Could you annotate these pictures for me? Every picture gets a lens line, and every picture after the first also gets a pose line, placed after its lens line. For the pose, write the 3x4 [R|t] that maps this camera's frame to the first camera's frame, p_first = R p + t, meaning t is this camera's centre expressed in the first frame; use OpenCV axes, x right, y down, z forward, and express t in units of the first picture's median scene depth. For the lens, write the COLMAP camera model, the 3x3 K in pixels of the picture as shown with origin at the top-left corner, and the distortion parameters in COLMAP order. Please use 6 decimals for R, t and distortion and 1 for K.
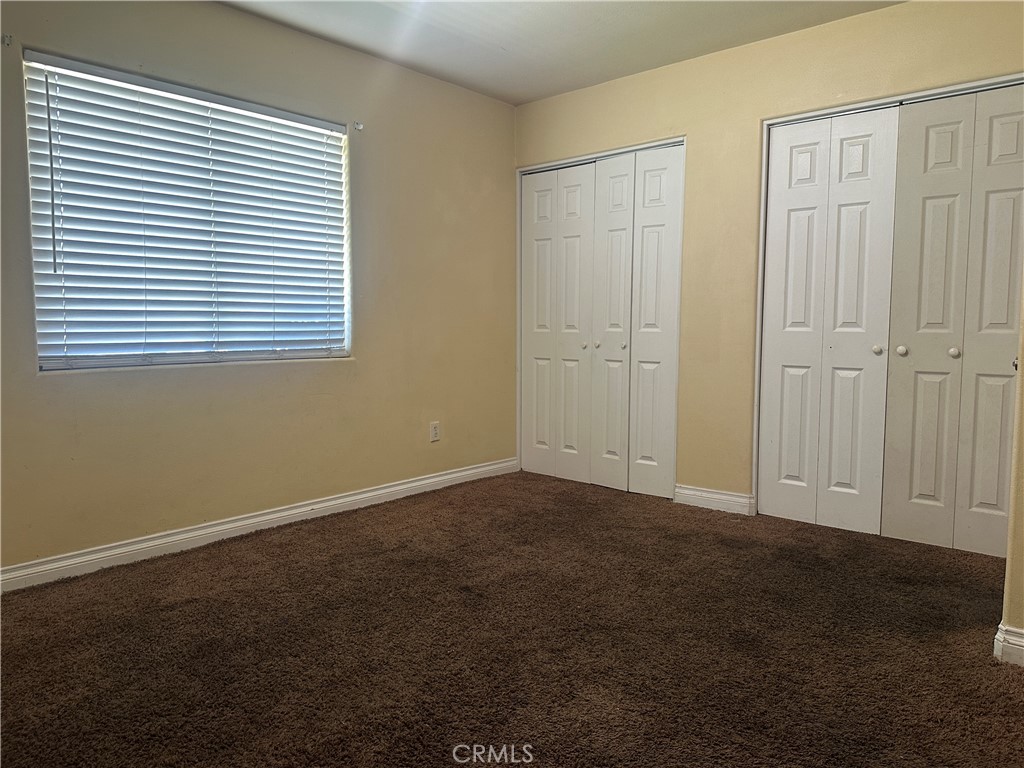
lens RADIAL K [[710.5, 0, 518.7], [0, 710.5, 387.0], [0, 0, 1]] dist [0.098150, -0.105921]
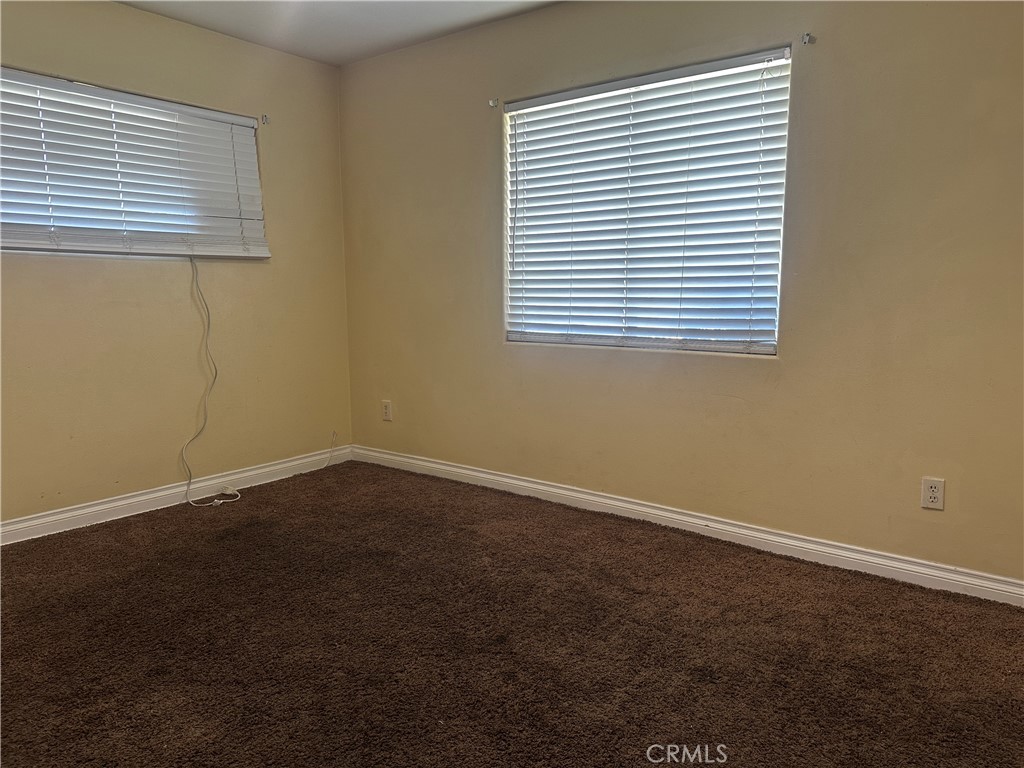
lens RADIAL K [[710.5, 0, 518.7], [0, 710.5, 387.0], [0, 0, 1]] dist [0.098150, -0.105921]
pose [[0.058064, 0.139896, -0.988462, 0.608177], [-0.088206, 0.986979, 0.134504, -0.103911], [0.994409, 0.079378, 0.069648, 0.804844]]
